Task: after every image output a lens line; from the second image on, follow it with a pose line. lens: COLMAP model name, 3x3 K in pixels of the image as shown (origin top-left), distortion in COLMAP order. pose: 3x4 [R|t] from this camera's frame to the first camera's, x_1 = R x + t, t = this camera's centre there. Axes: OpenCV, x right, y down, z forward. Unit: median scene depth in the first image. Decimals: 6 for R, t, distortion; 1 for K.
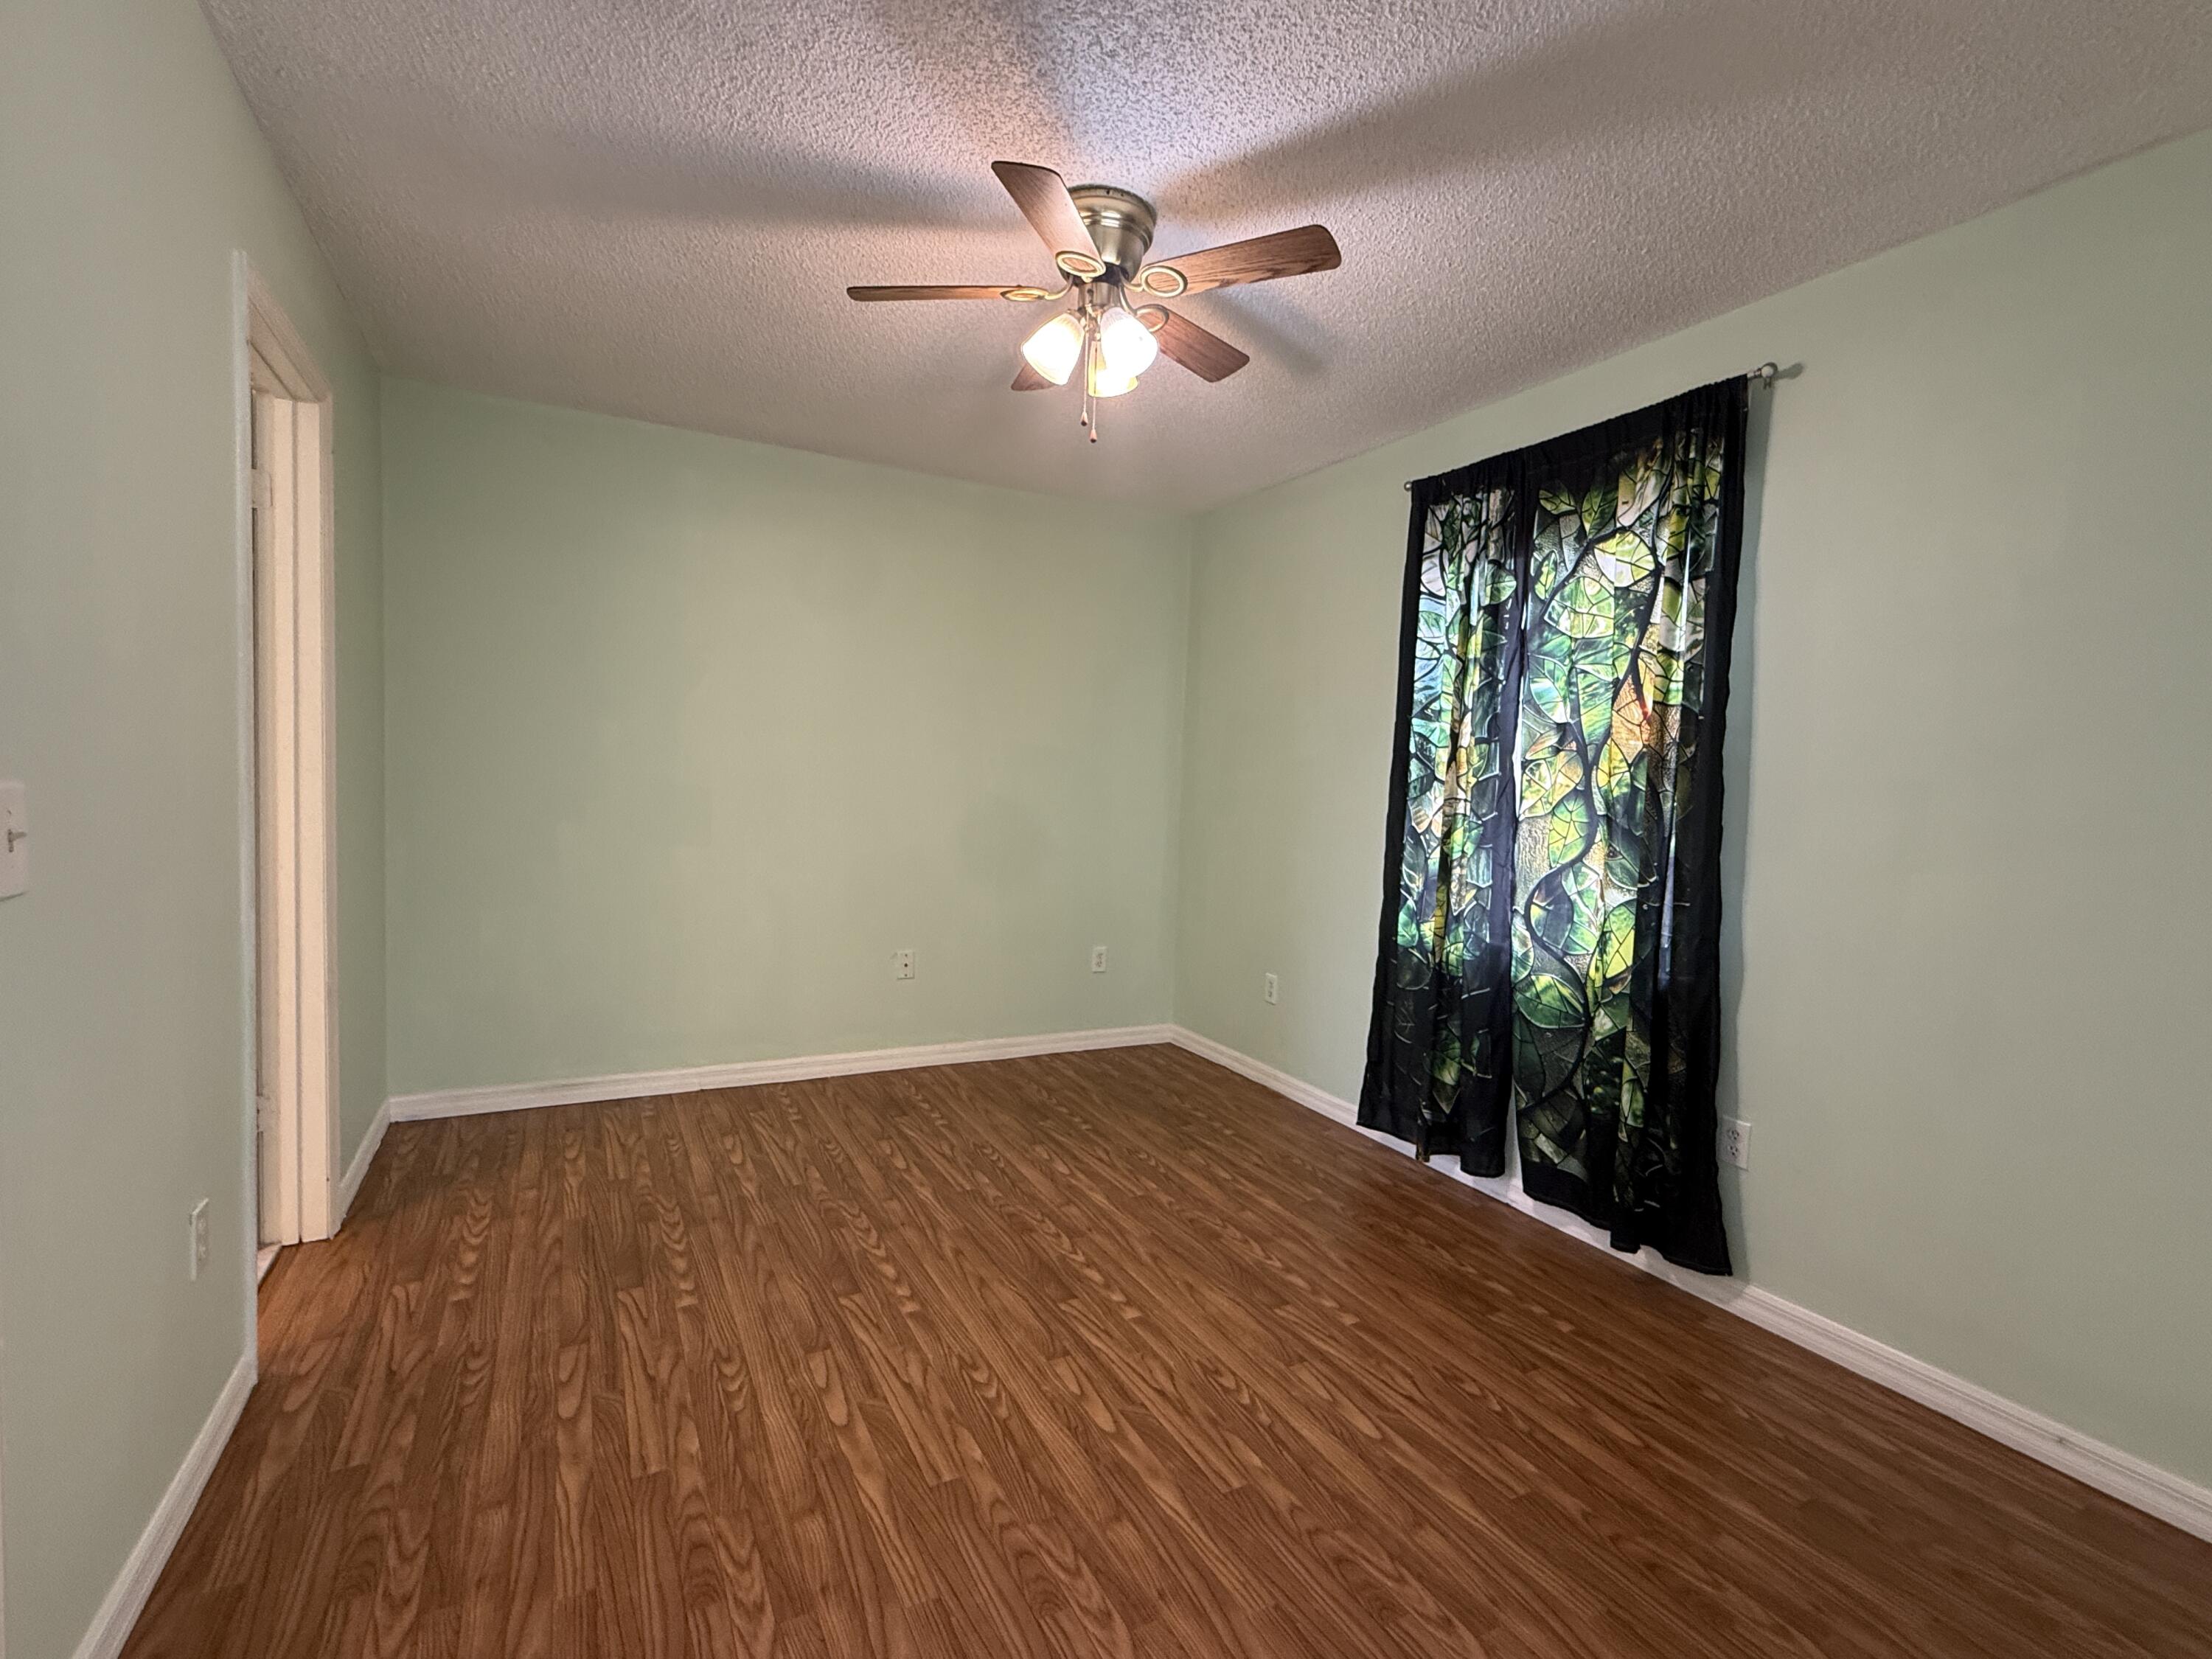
lens RADIAL K [[995.7, 0, 1103.4], [0, 995.7, 831.0], [0, 0, 1]] dist [-0.000007, -0.000308]
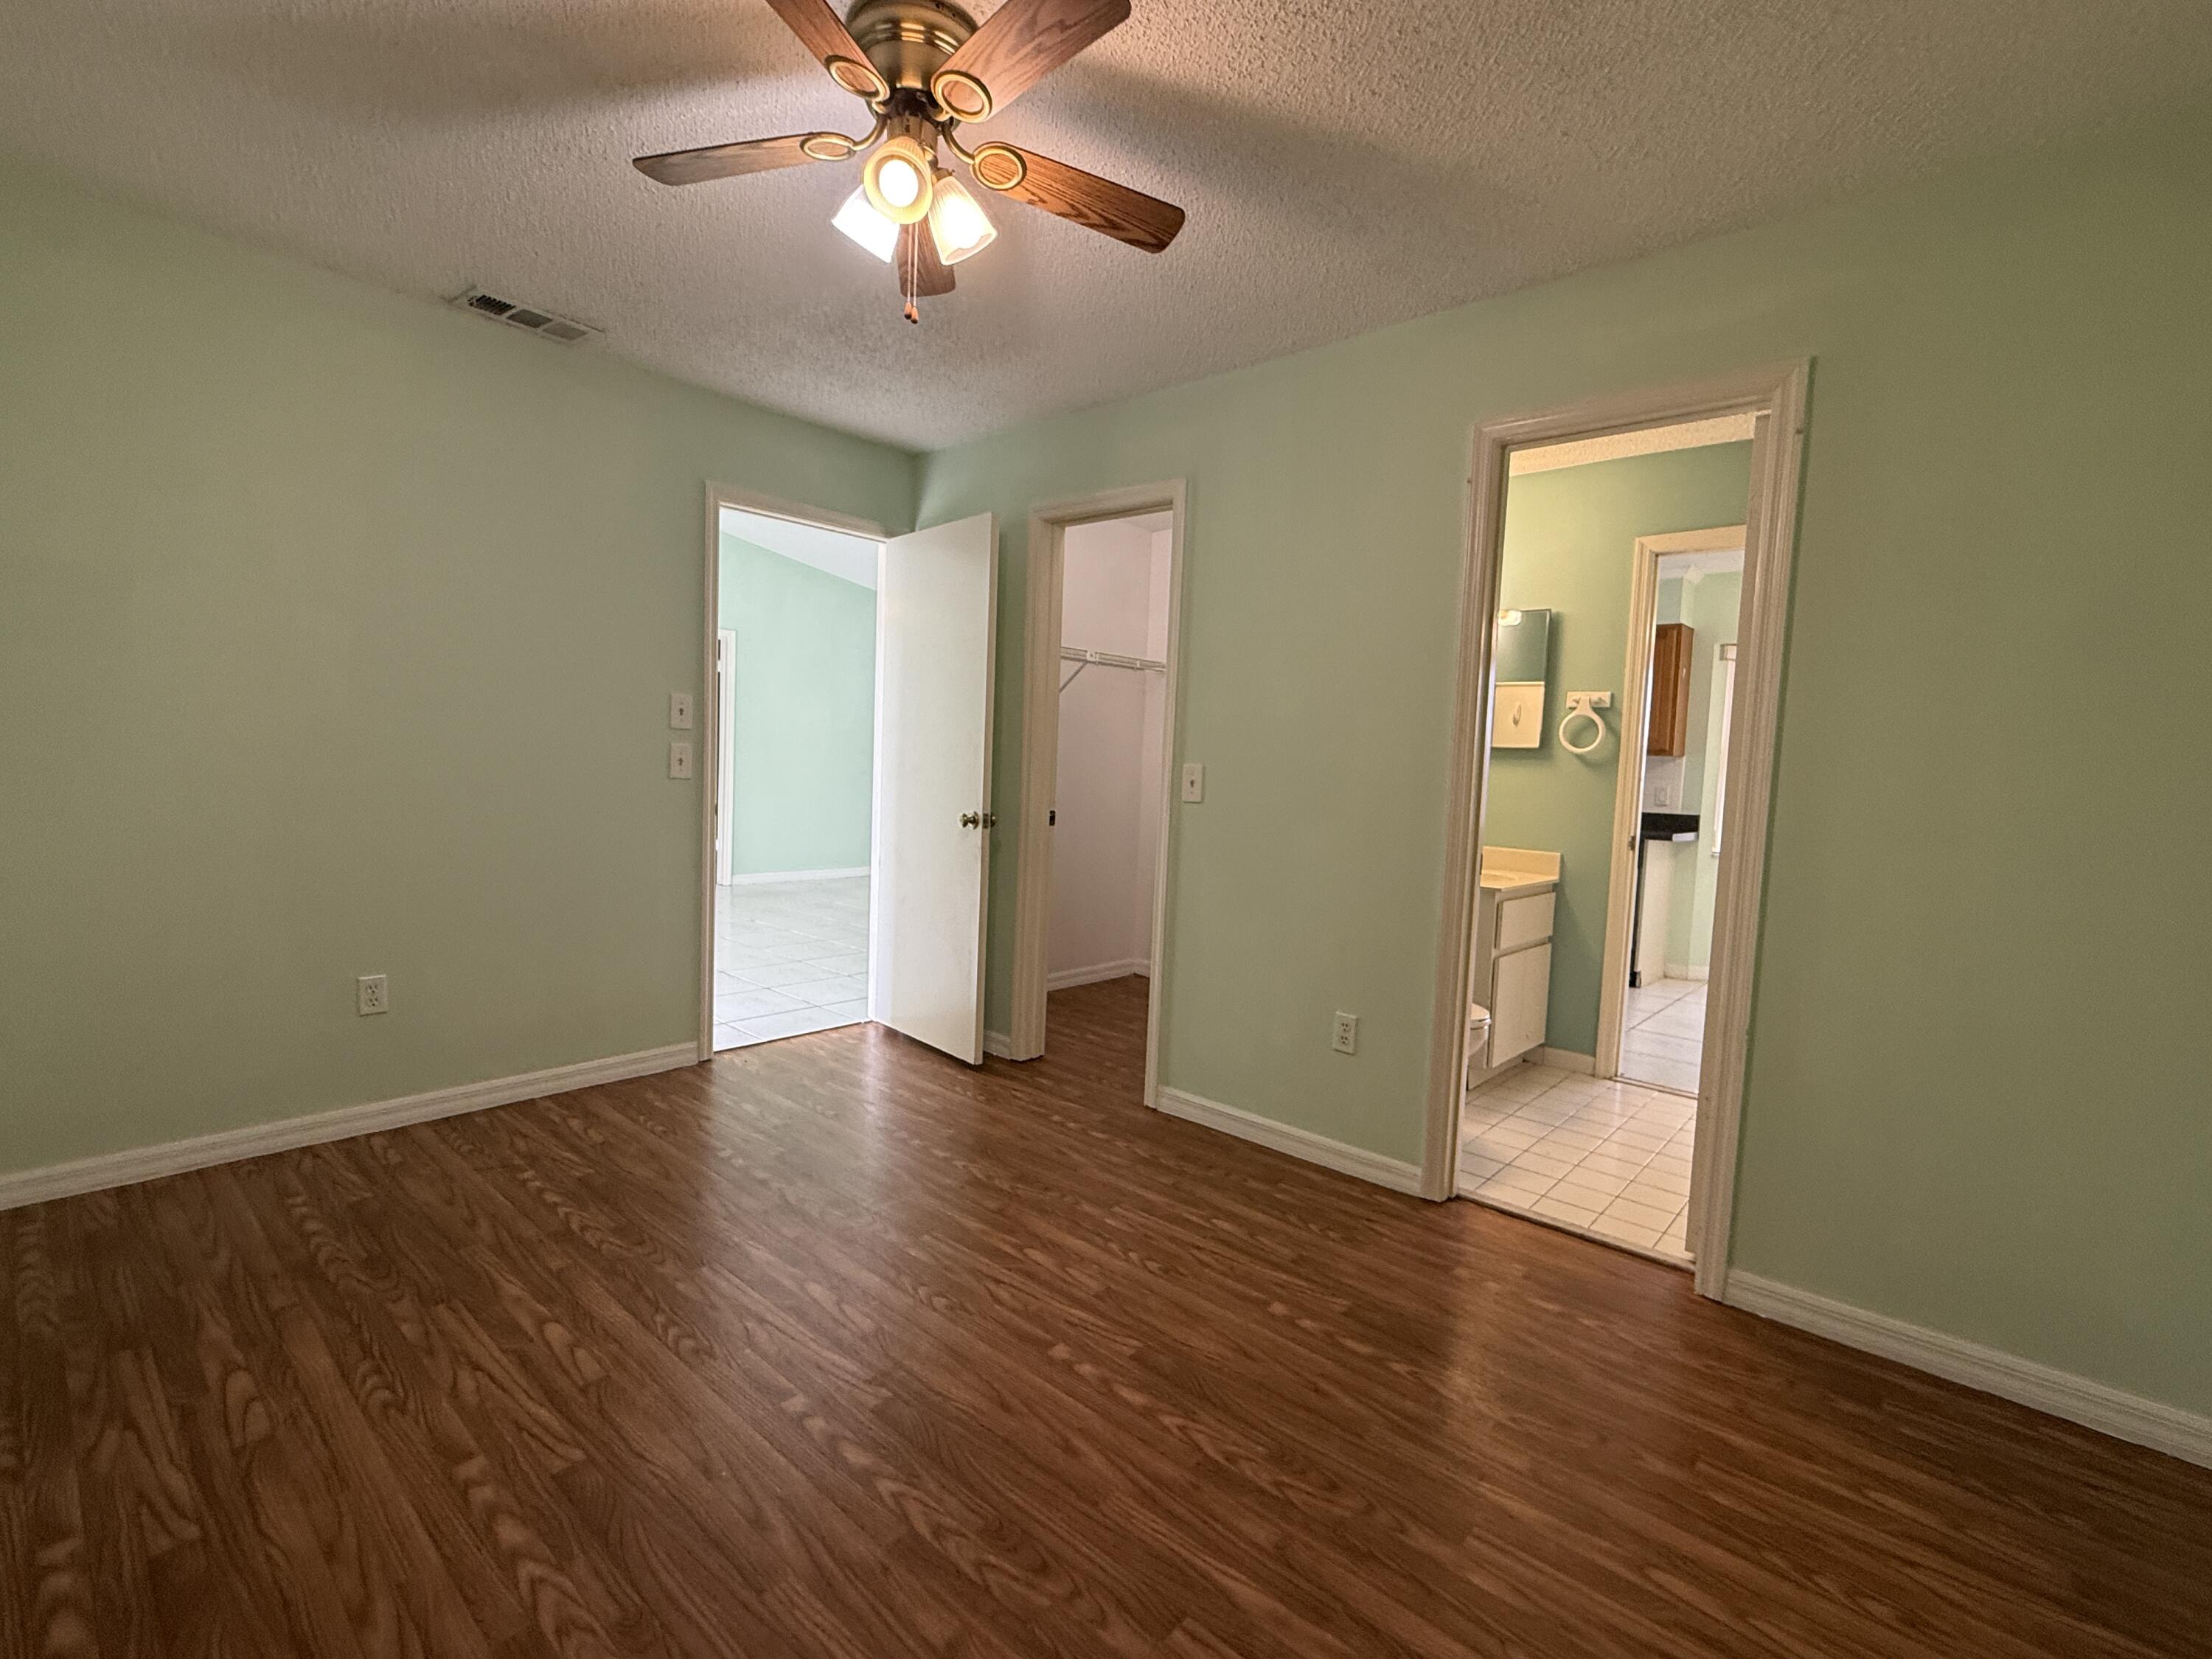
lens RADIAL K [[995.7, 0, 1103.4], [0, 995.7, 831.0], [0, 0, 1]] dist [-0.000007, -0.000308]
pose [[-0.935446, -0.061347, -0.348104, 0.599196], [-0.101220, 0.990073, 0.097521, -0.046730], [0.338666, 0.126460, -0.932370, 1.957031]]
